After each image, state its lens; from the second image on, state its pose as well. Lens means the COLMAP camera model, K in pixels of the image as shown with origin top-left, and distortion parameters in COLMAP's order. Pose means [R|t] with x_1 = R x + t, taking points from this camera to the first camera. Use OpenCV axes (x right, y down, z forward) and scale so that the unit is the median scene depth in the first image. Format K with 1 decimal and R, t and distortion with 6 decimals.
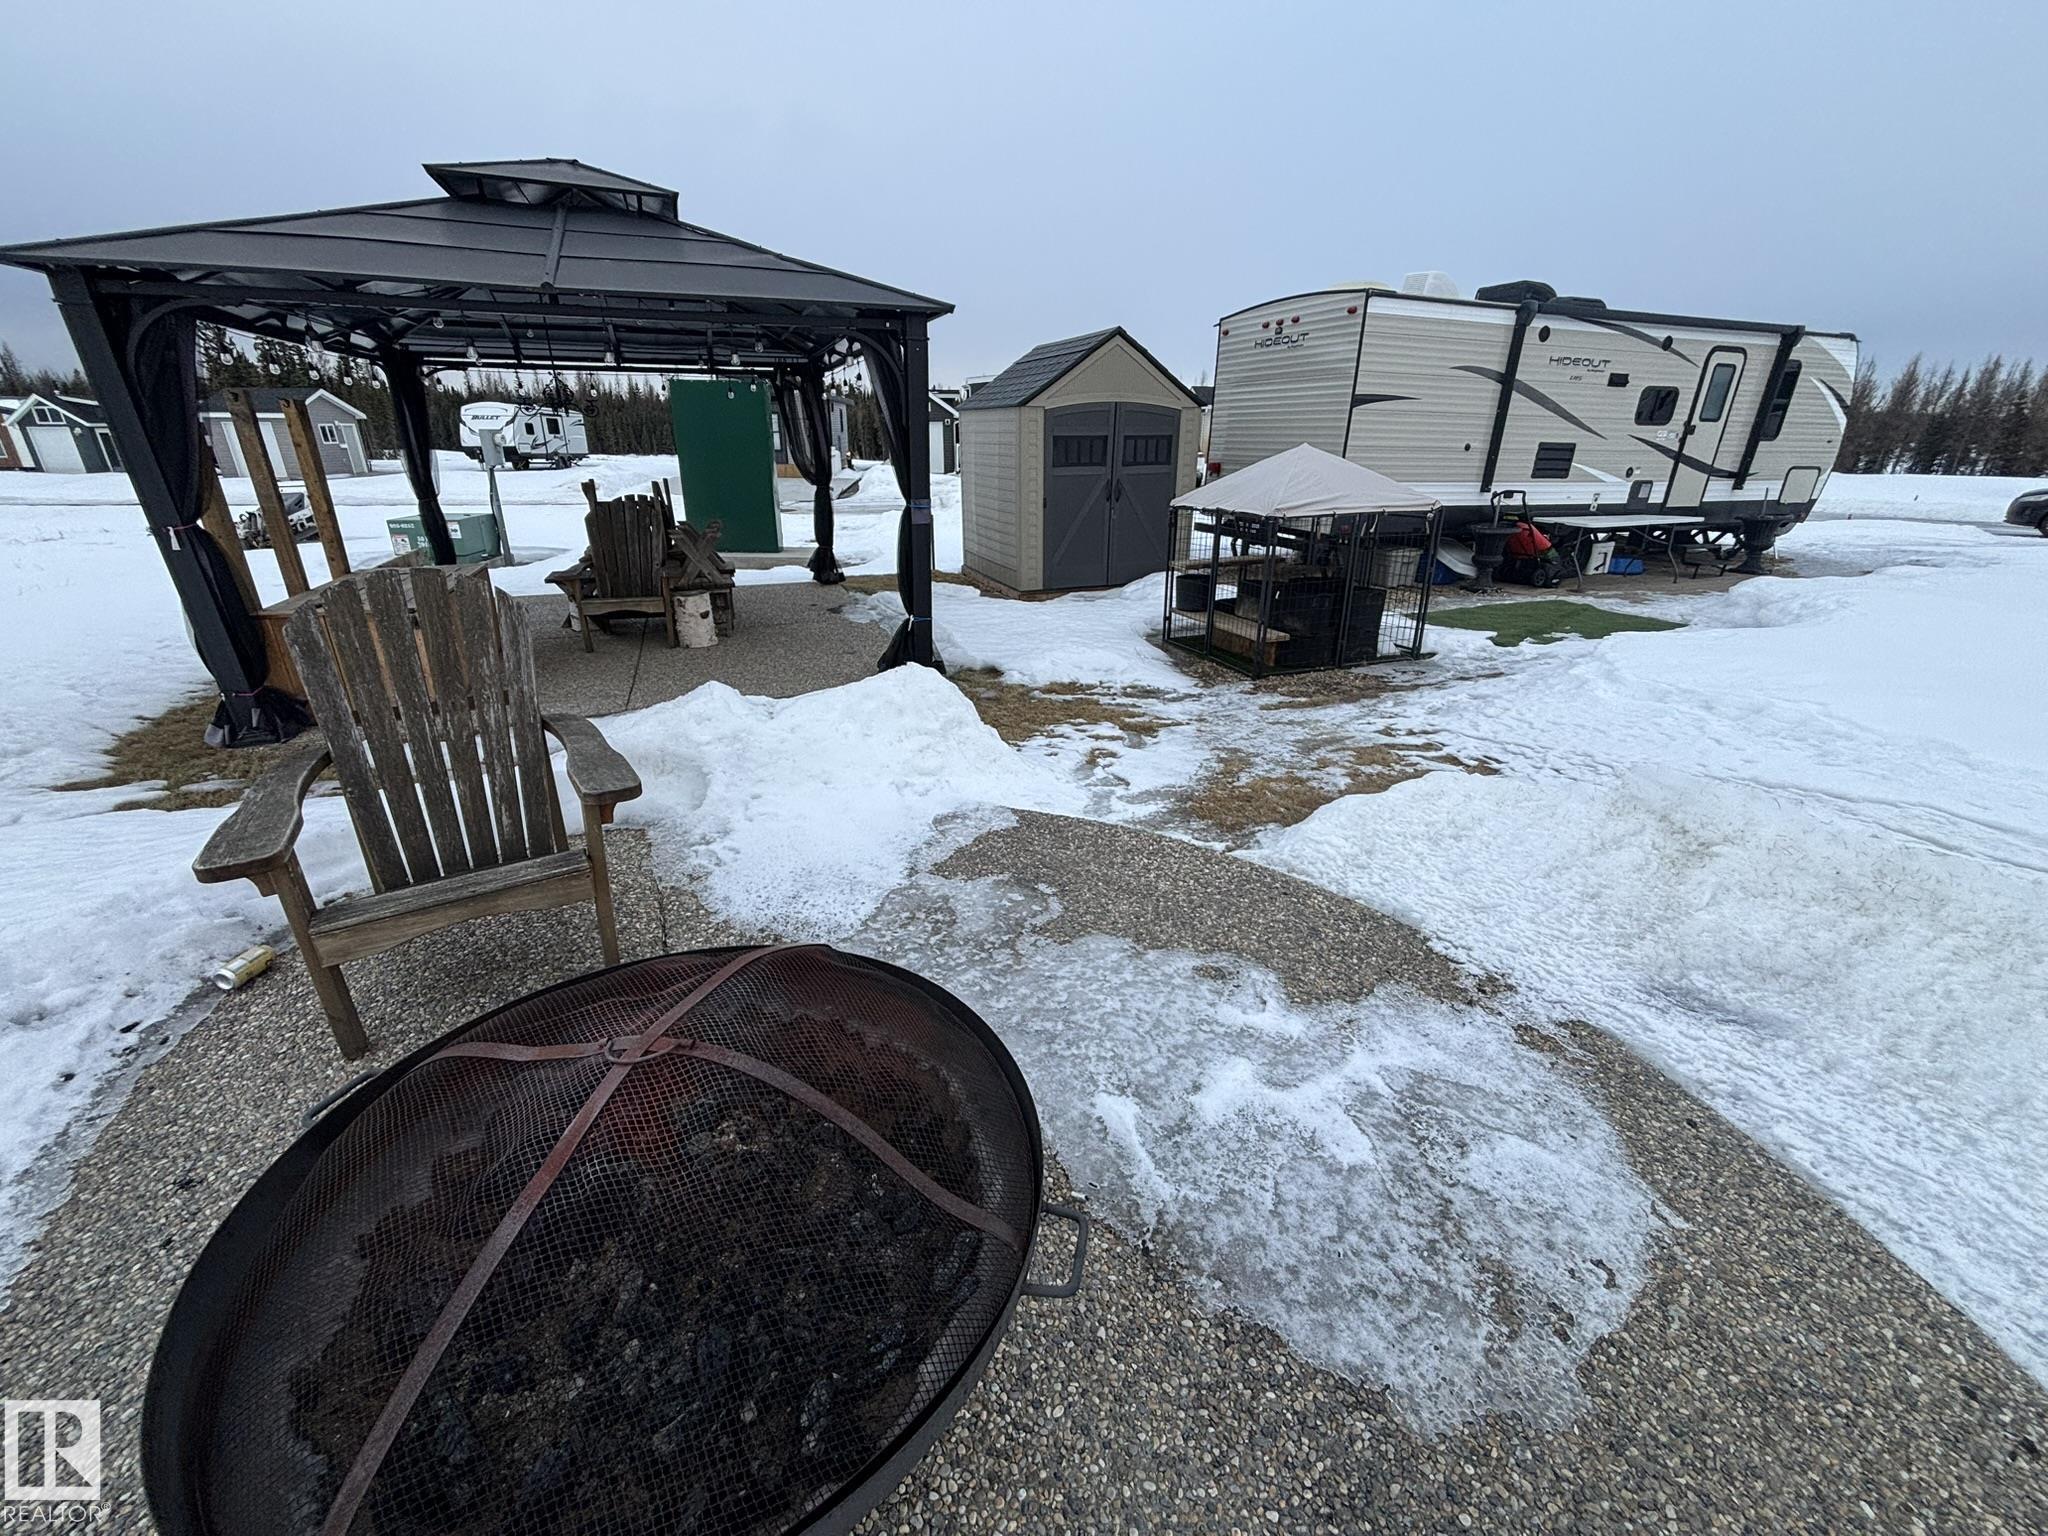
lens RADIAL K [[825.4, 0, 1021.1], [0, 825.4, 766.0], [0, 0, 1]] dist [-0.001104, 0.000187]
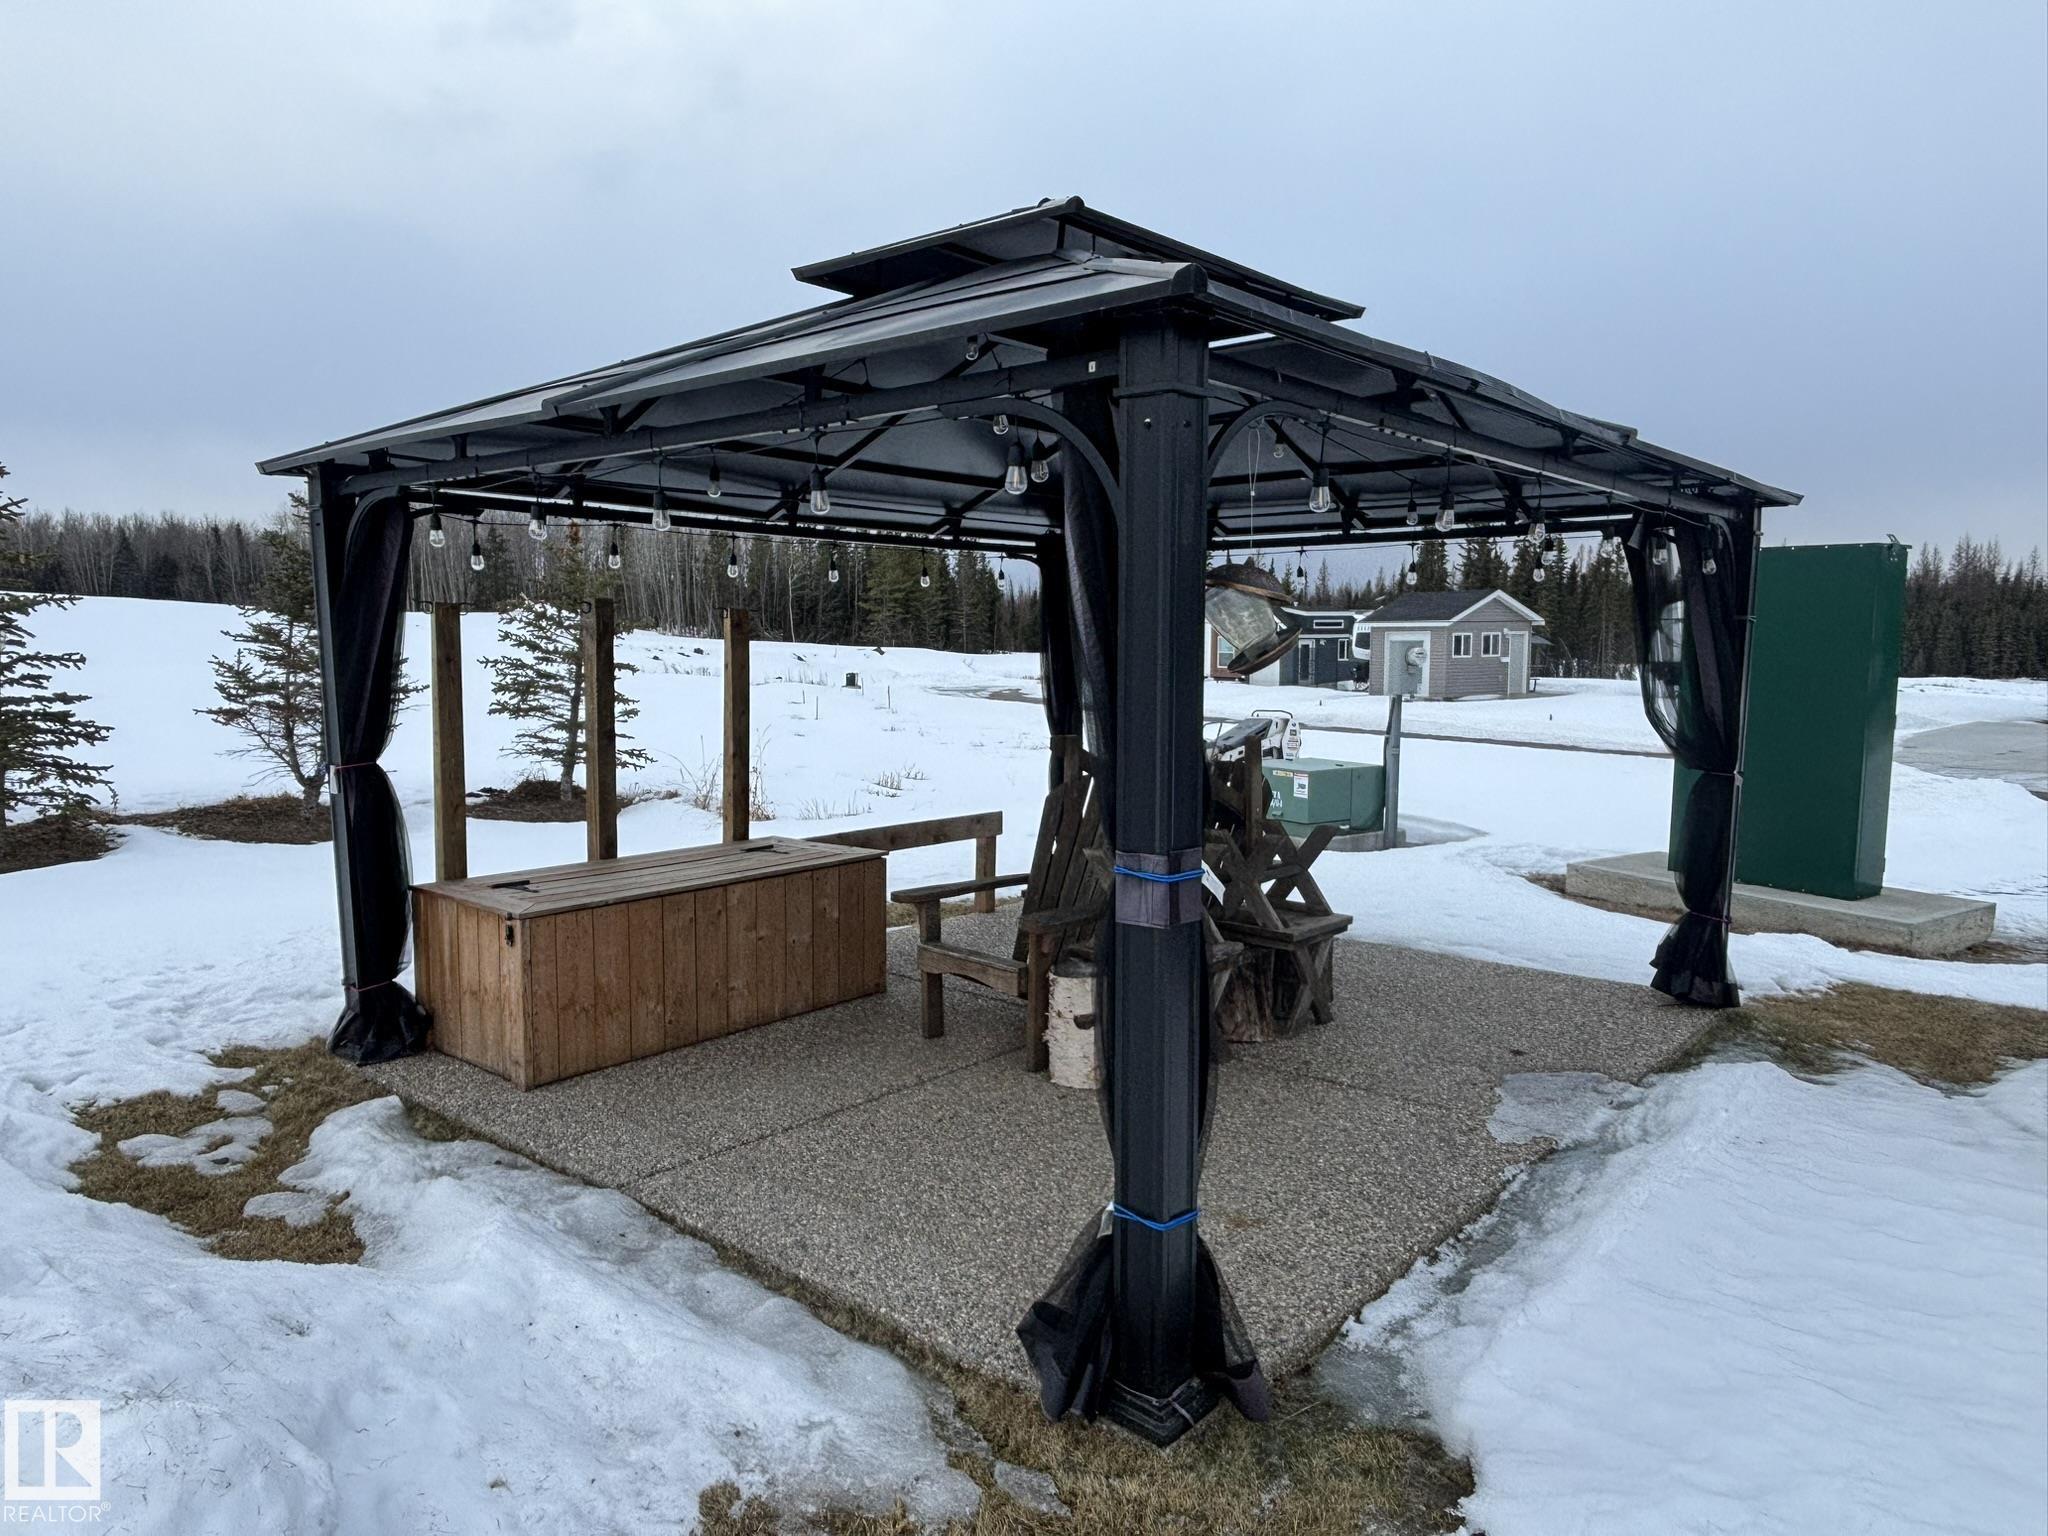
lens RADIAL K [[1343.5, 0, 1024.0], [0, 1343.5, 768.0], [0, 0, 1]] dist [0.051948, -0.080332]
pose [[0.482870, 0.079016, -0.872120, 0.164762], [-0.326362, 0.940409, -0.095495, -0.158513], [0.812603, 0.330738, 0.479884, 0.385278]]
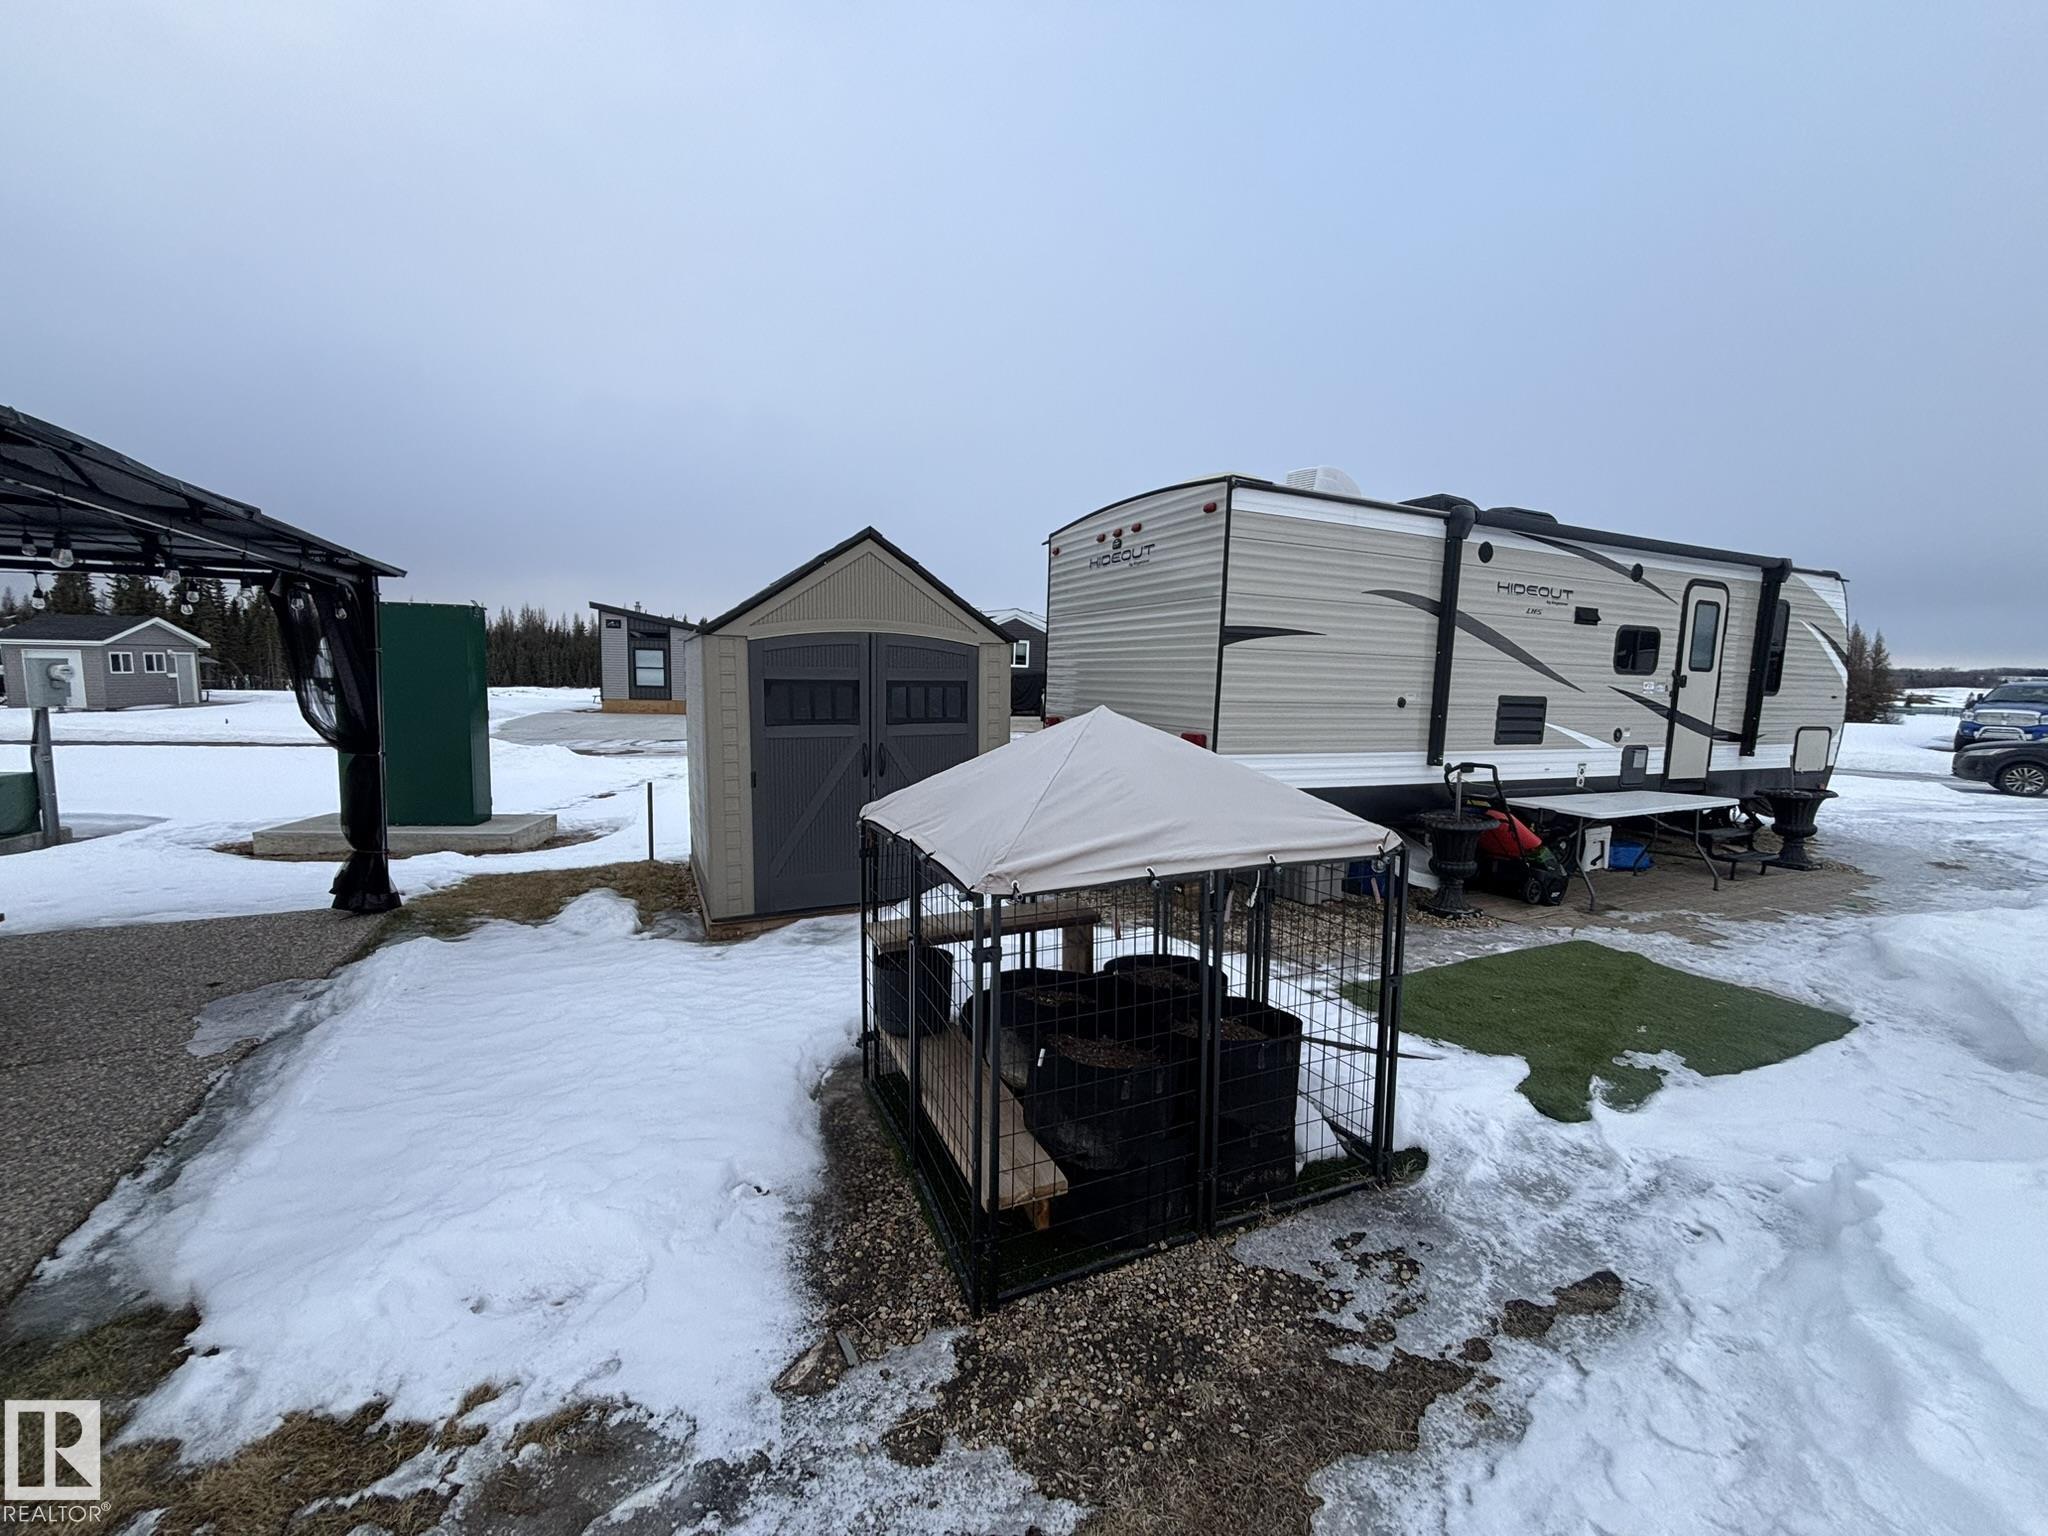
lens RADIAL K [[825.4, 0, 1021.1], [0, 825.4, 766.0], [0, 0, 1]] dist [-0.001104, 0.000187]
pose [[0.997501, 0.004624, 0.070497, 0.179468], [0.014374, 0.963698, -0.266606, -0.156946], [-0.069170, 0.266953, 0.961224, 0.377938]]
